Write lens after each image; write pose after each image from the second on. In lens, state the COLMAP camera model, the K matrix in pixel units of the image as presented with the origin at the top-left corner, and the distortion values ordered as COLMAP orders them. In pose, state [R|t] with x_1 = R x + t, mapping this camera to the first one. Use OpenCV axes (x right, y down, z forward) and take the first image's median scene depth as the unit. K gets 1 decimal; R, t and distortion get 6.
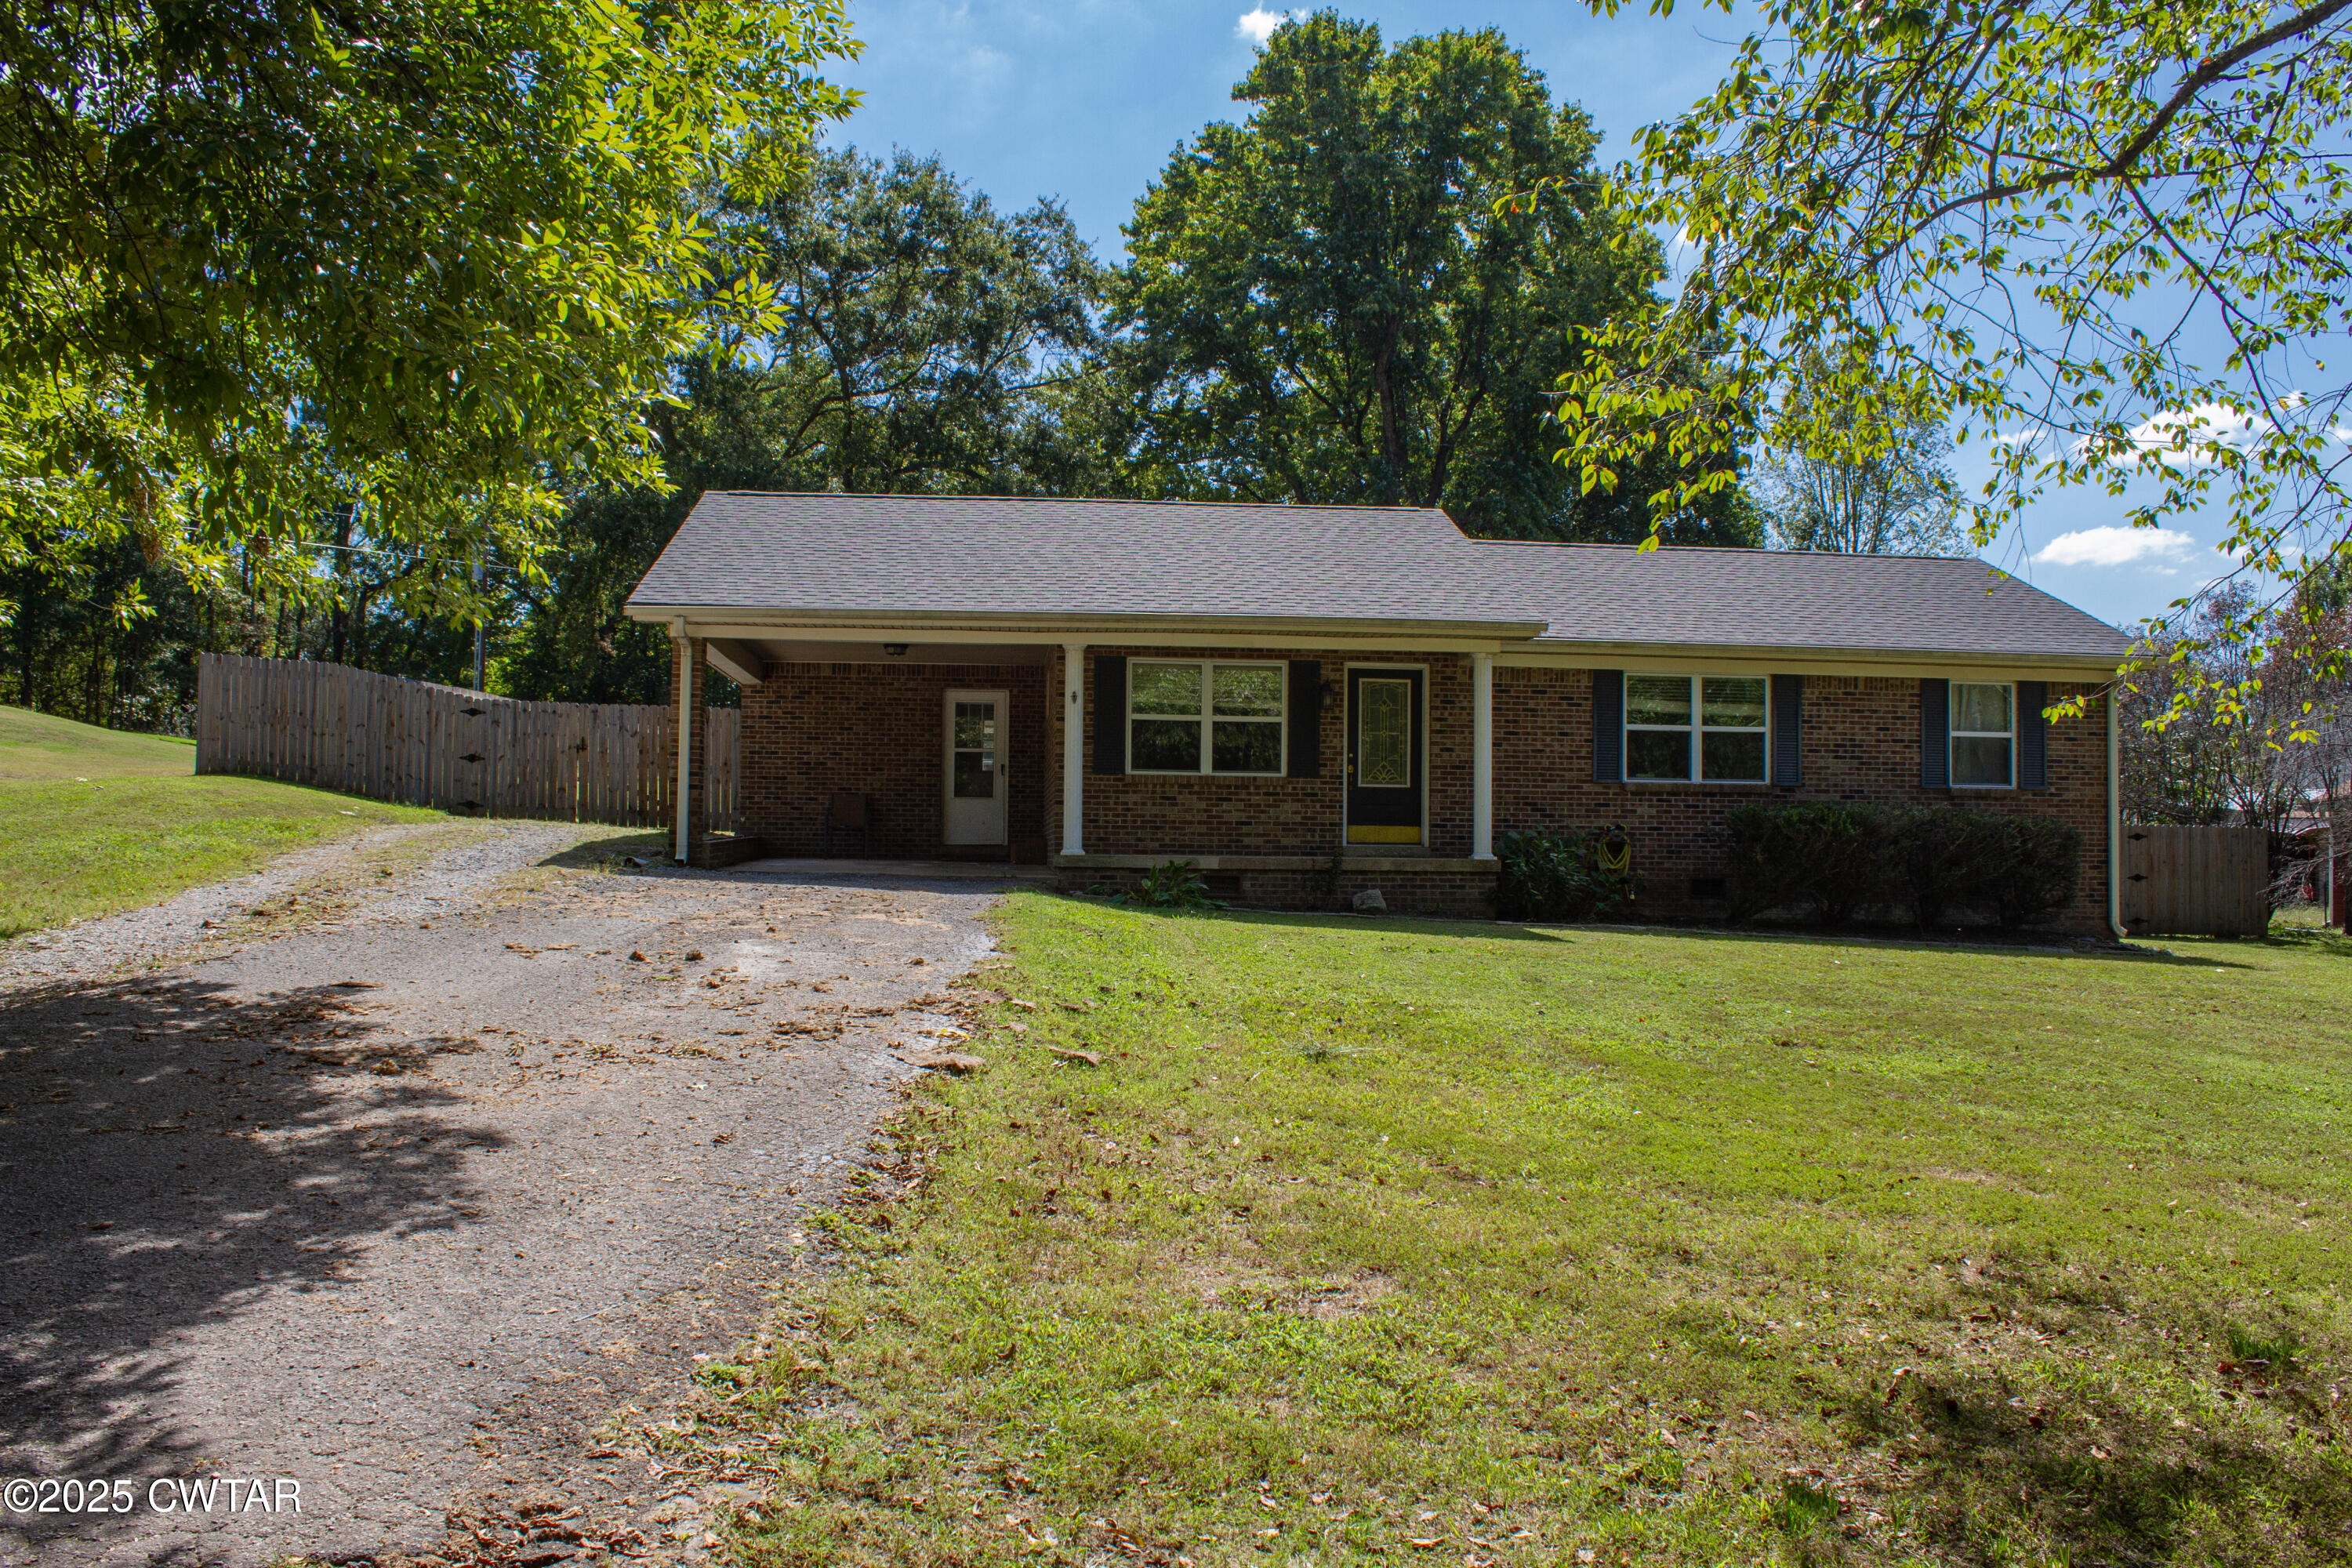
lens RADIAL K [[1927.1, 0, 1183.7], [0, 1927.1, 785.0], [0, 0, 1]] dist [-0.076476, -0.003226]
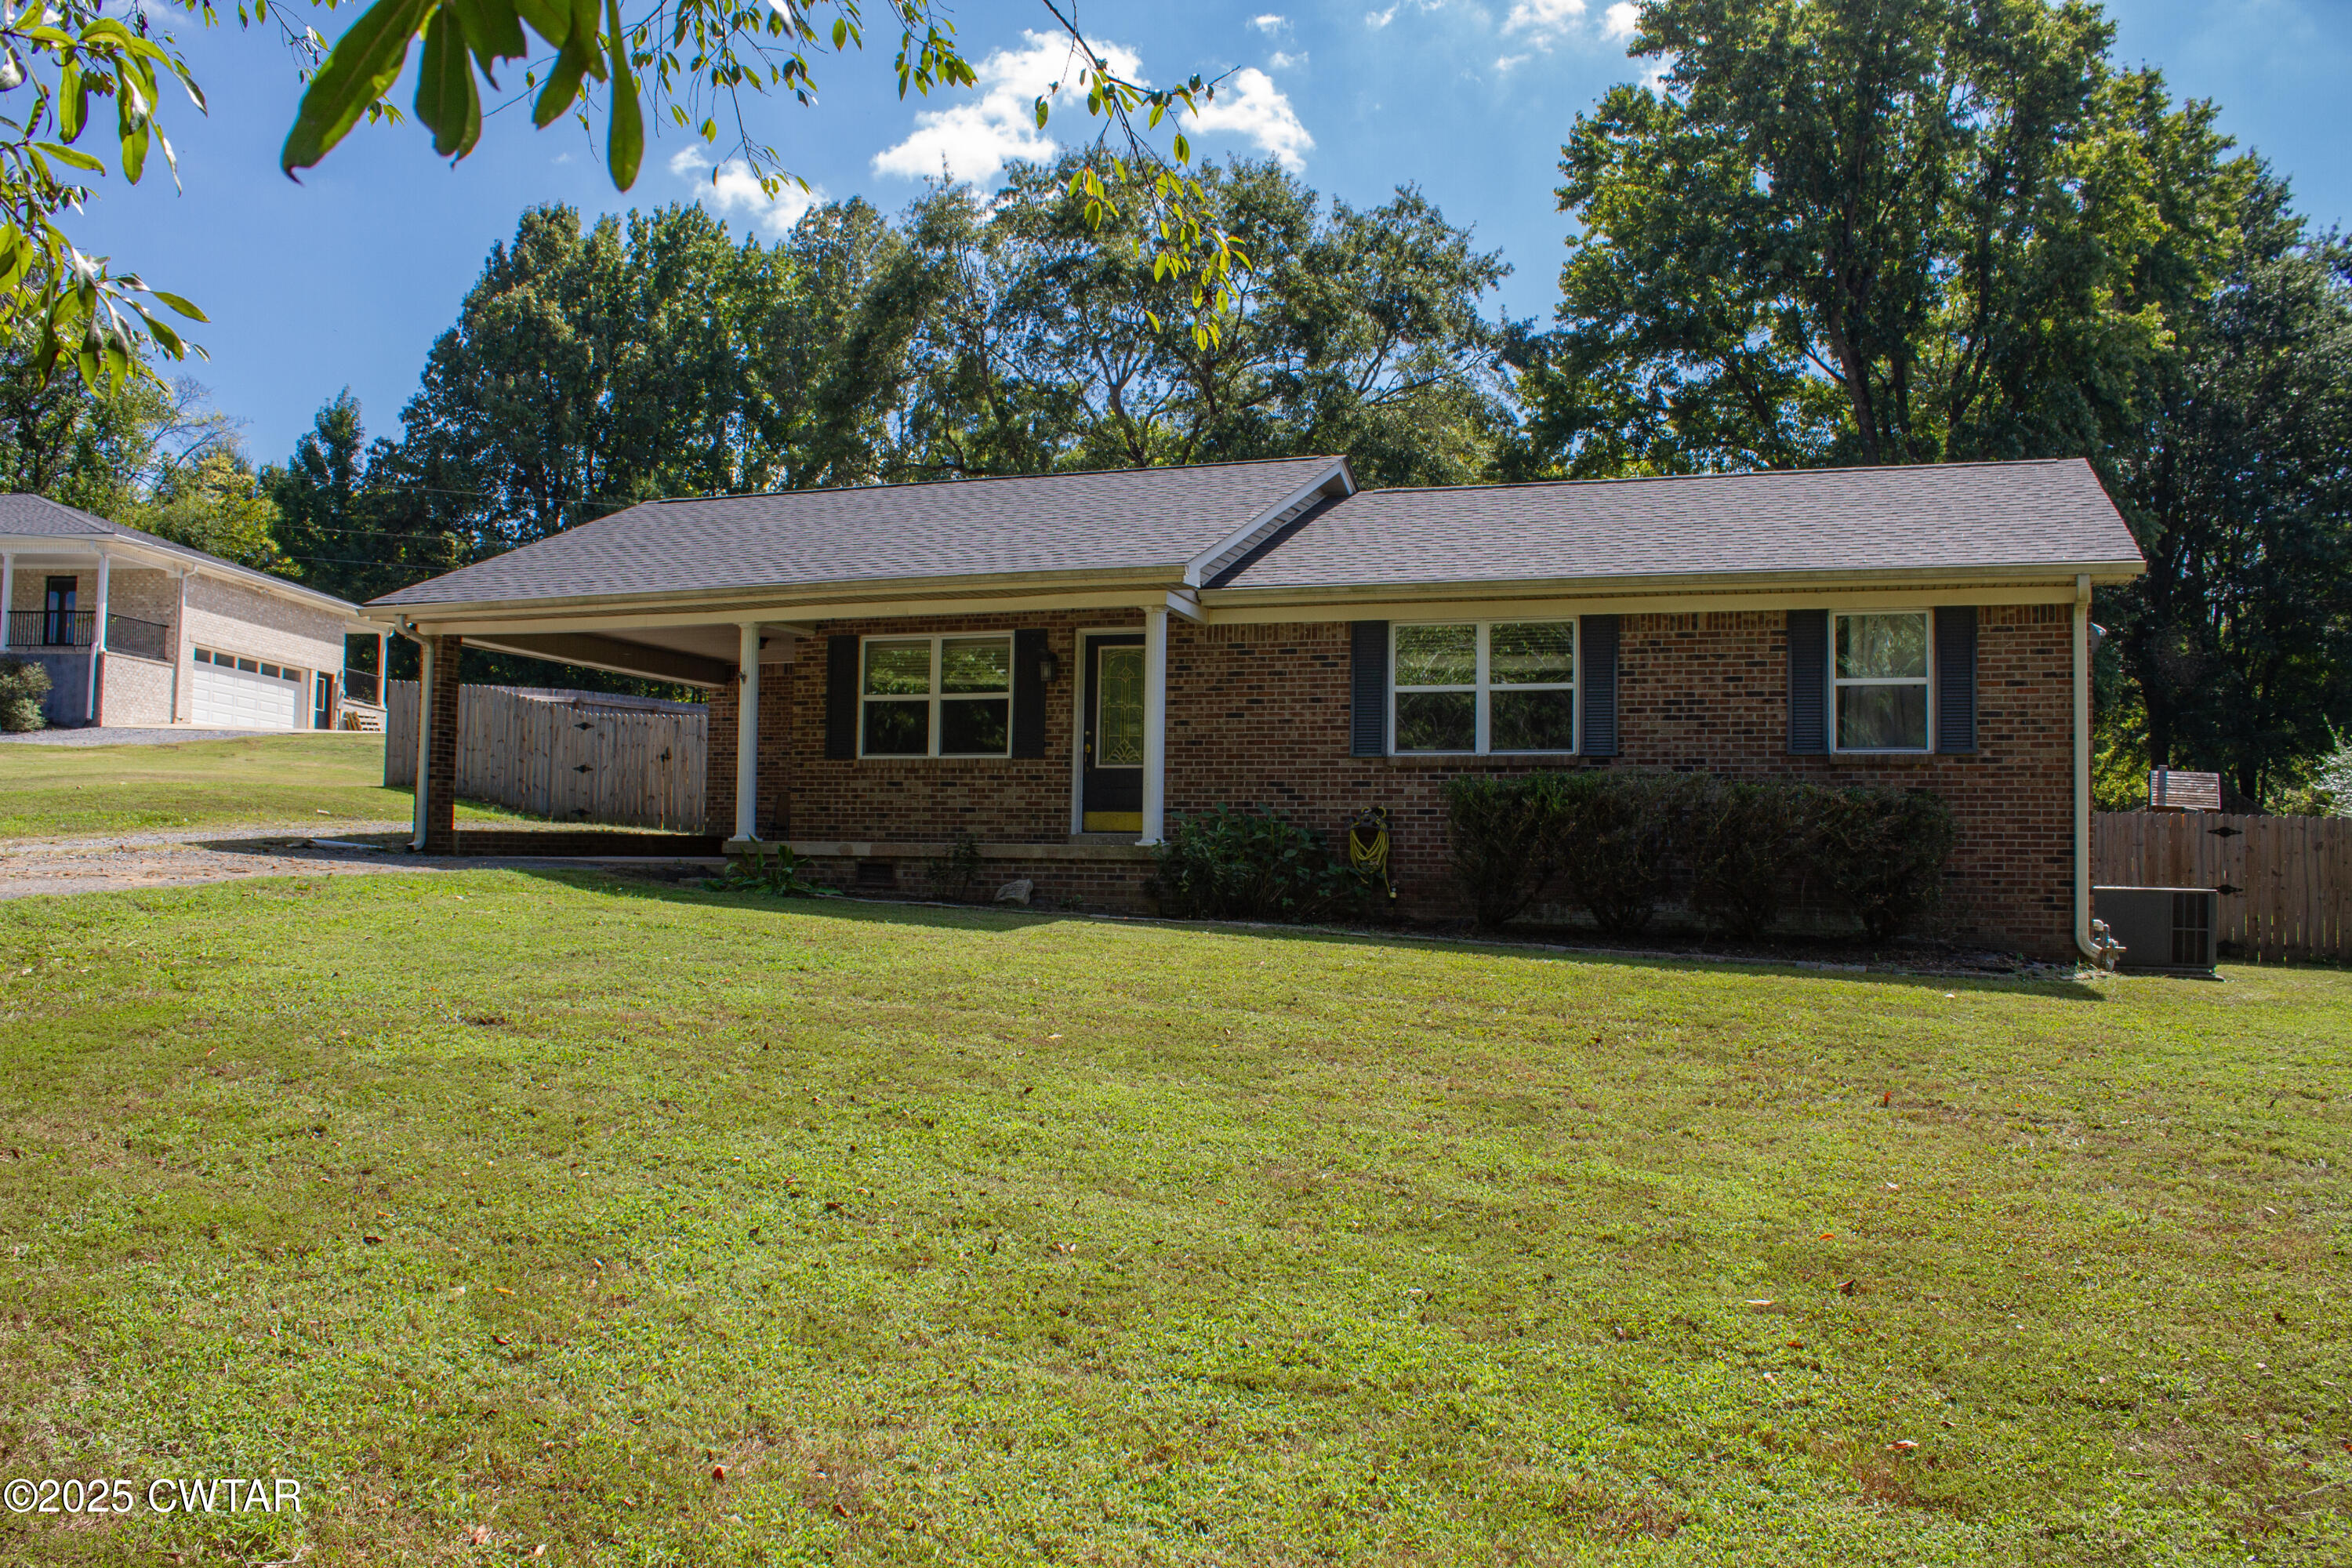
lens RADIAL K [[1927.1, 0, 1177.6], [0, 1927.1, 783.9], [0, 0, 1]] dist [-0.076476, -0.003226]
pose [[0.895869, -0.017838, -0.443960, 0.516153], [0.006790, 0.999627, -0.026463, 0.031873], [0.444266, 0.020693, 0.895656, 0.220323]]
